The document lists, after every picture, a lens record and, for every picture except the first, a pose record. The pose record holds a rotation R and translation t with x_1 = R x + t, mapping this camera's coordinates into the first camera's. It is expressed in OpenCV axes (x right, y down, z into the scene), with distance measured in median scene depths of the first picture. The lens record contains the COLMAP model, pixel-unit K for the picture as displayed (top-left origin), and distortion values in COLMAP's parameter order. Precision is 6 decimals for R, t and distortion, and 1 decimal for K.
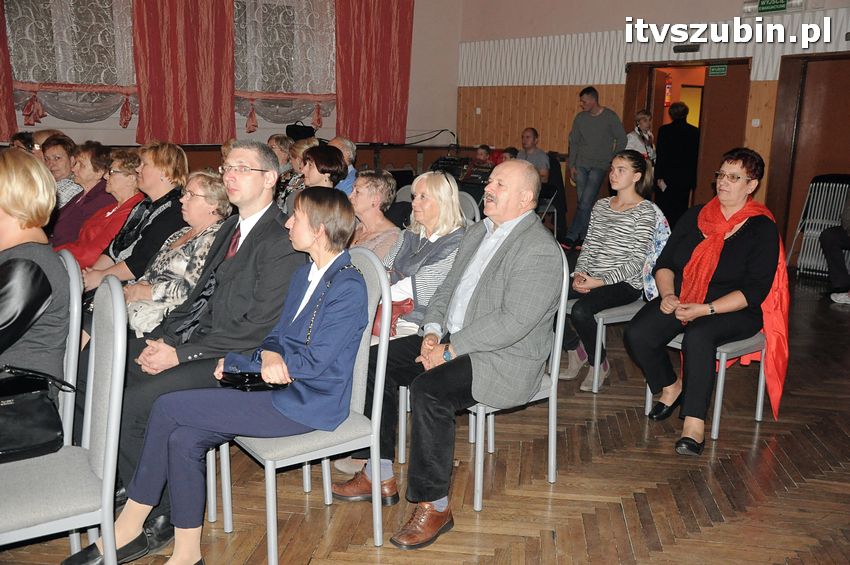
lens RADIAL K [[787.6, 0, 418.5], [0, 787.6, 283.0], [0, 0, 1]] dist [-0.022487, 0.000000]
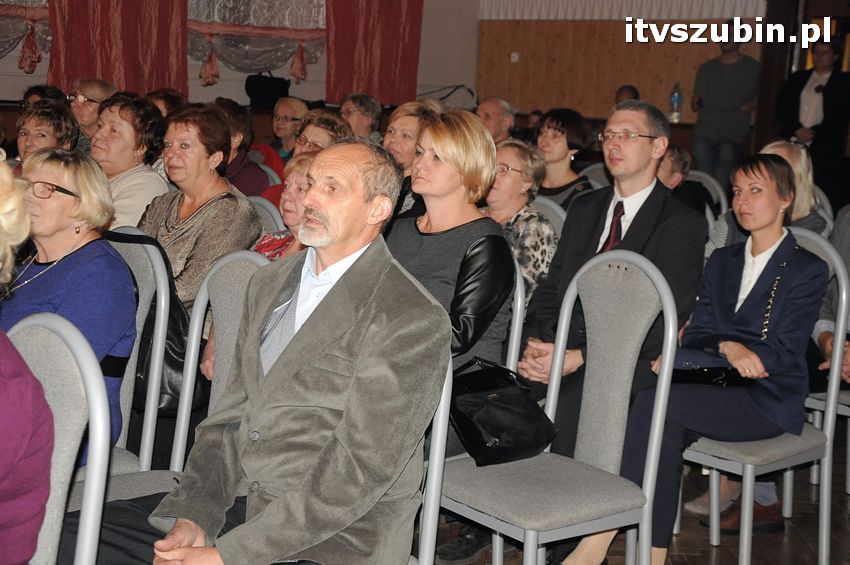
lens RADIAL K [[1296.0, 0, 428.9], [0, 1296.0, 289.0], [0, 0, 1]] dist [0.249077, 0.000000]
pose [[0.992493, -0.008999, 0.121968, -0.185878], [0.013416, 0.999282, -0.035440, 0.019942], [-0.121562, 0.036810, 0.991901, -0.107318]]
